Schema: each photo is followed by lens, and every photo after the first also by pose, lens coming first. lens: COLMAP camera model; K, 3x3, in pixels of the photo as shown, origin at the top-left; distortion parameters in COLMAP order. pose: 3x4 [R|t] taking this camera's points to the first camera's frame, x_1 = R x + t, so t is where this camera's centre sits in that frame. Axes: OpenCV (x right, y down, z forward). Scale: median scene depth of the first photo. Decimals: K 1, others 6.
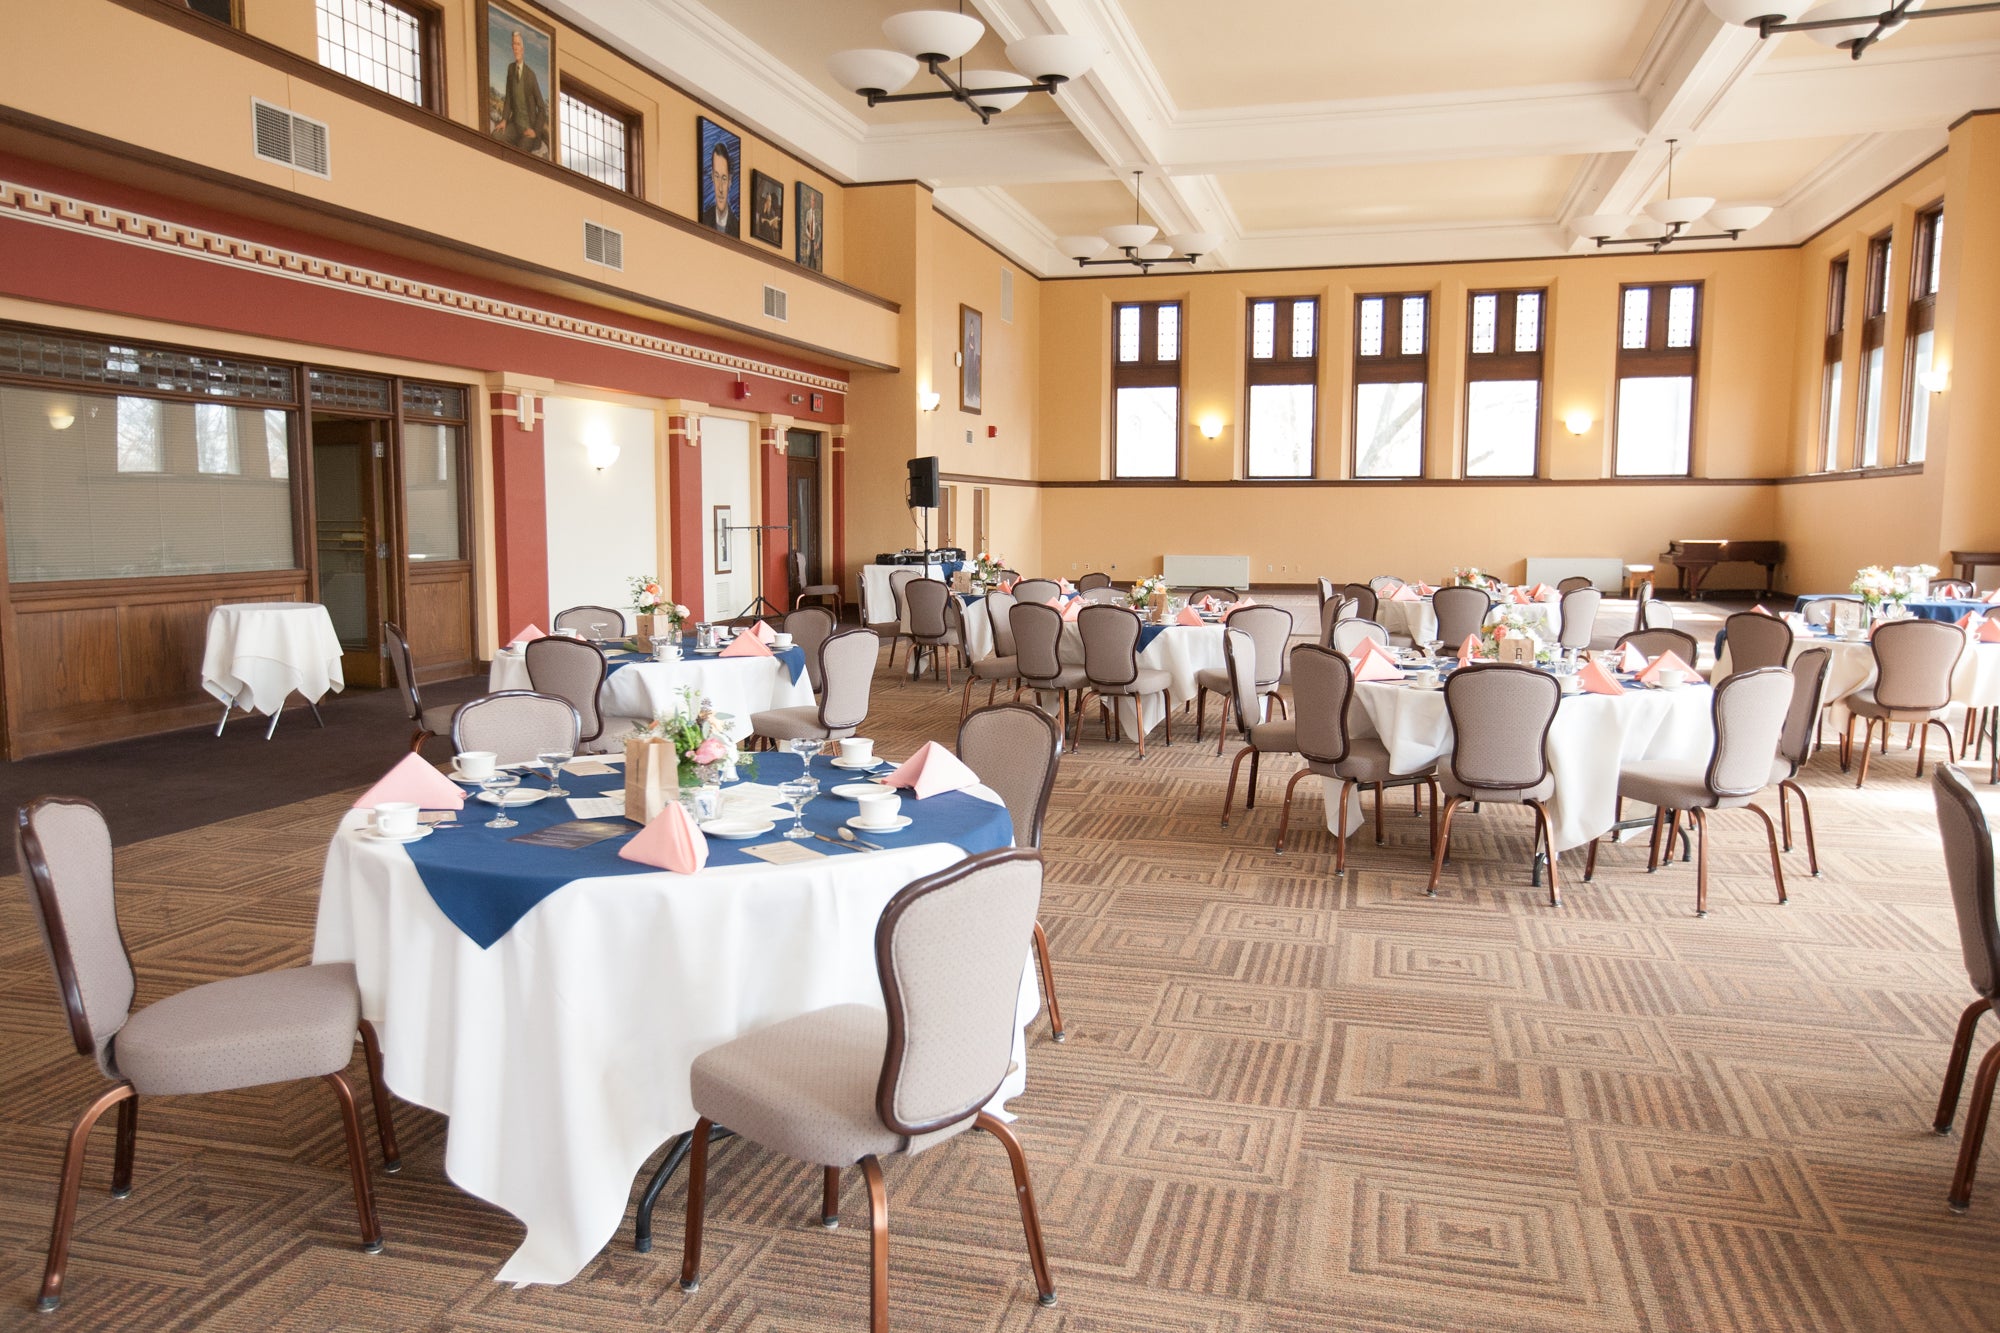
lens RADIAL K [[1472.0, 0, 975.6], [0, 1472.0, 673.3], [0, 0, 1]] dist [-0.041229, 0.071139]
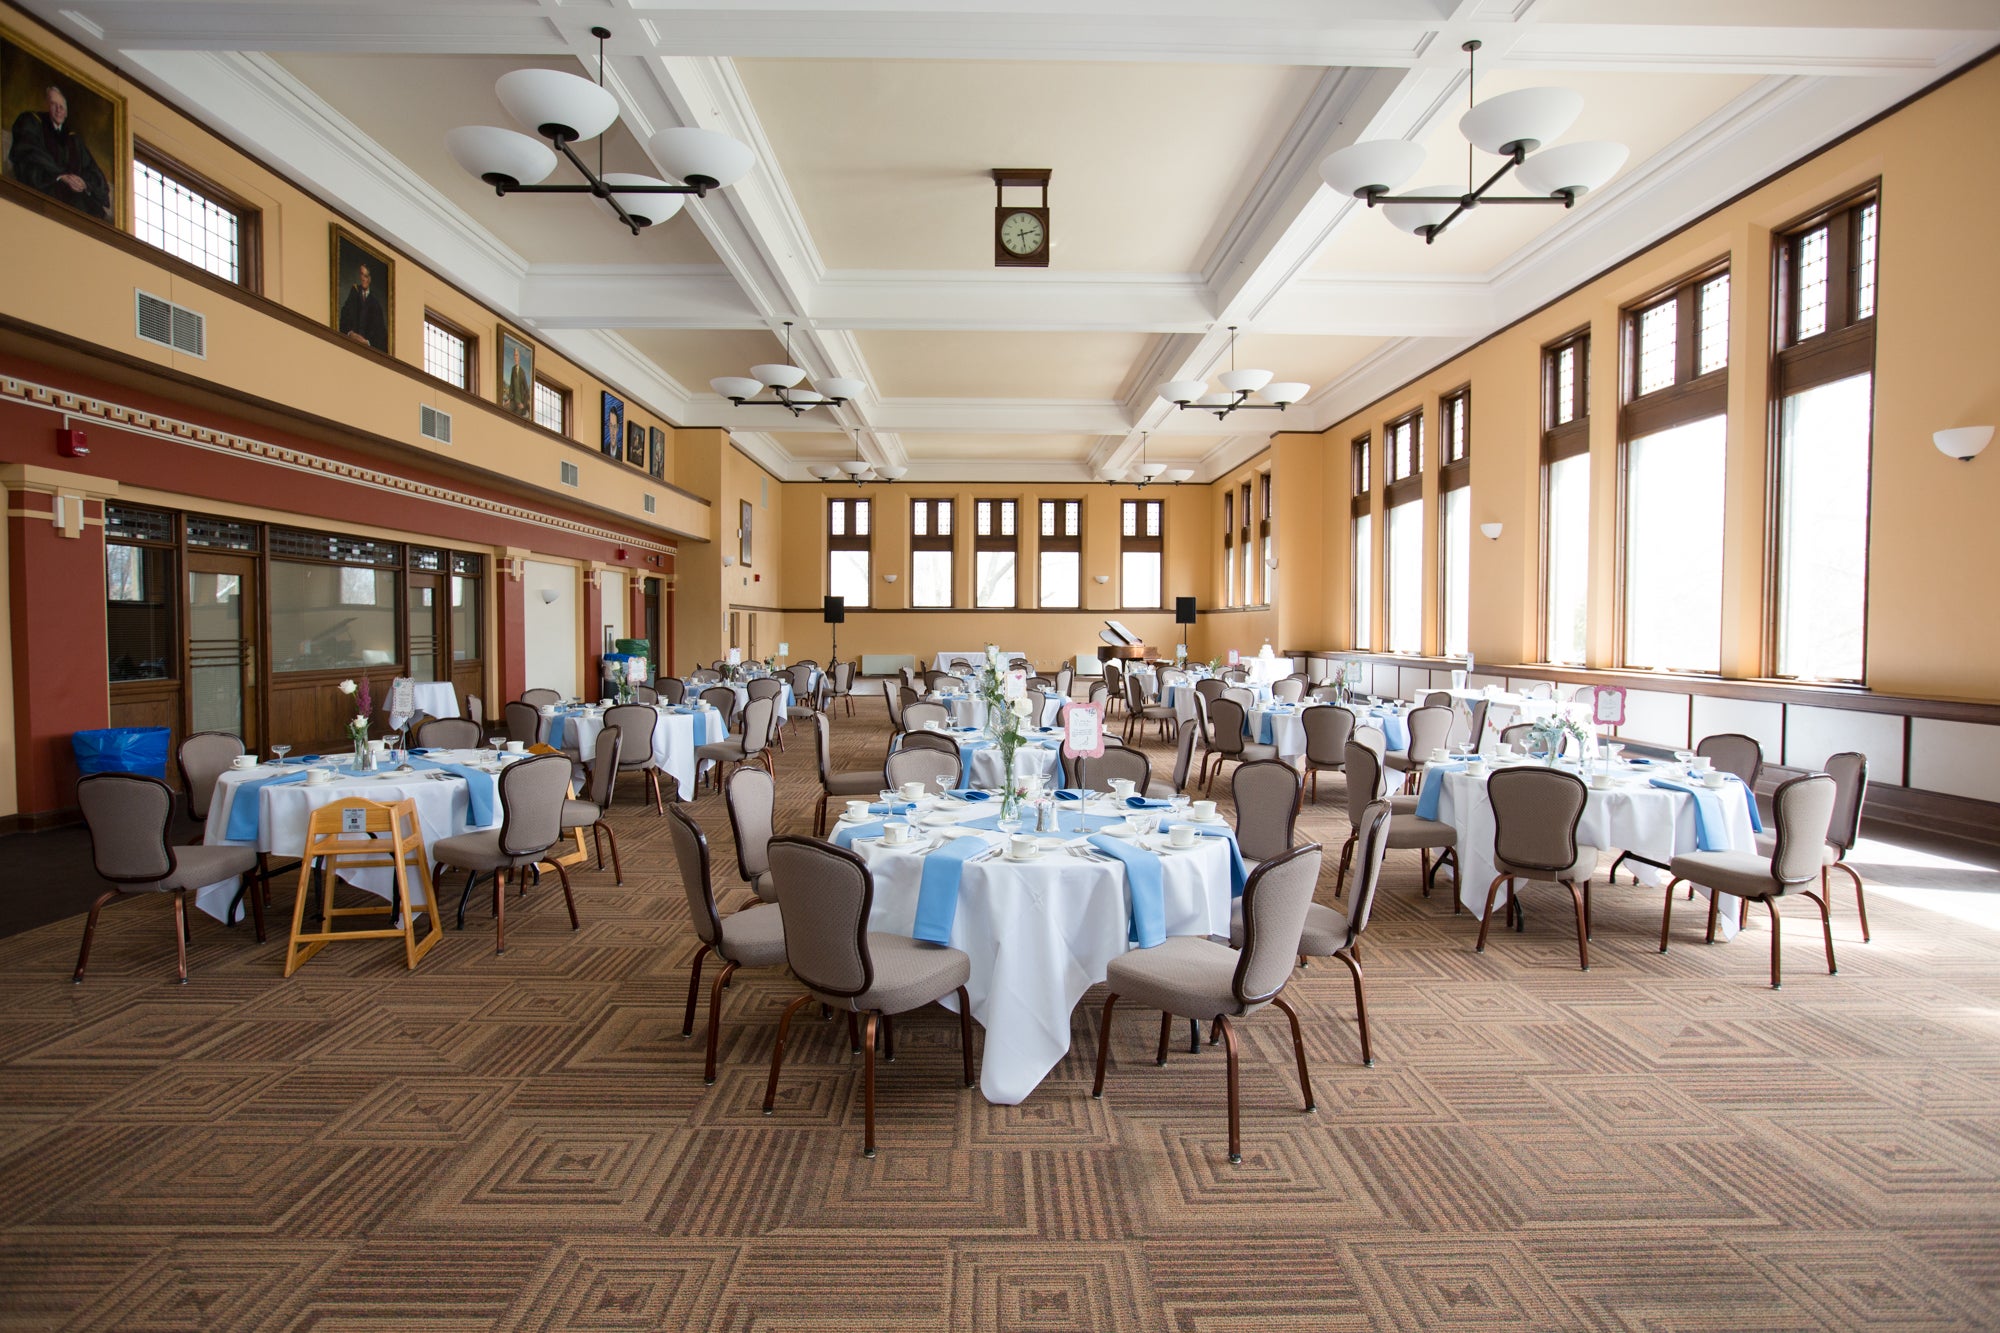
lens RADIAL K [[1028.1, 0, 1000.0], [0, 1028.1, 666.5], [0, 0, 1]] dist [-0.064764, 0.014540]
pose [[0.957228, -0.008671, 0.289205, -0.078868], [0.028773, 0.997449, -0.065326, 0.014639], [-0.287900, 0.070853, 0.955036, -0.168098]]
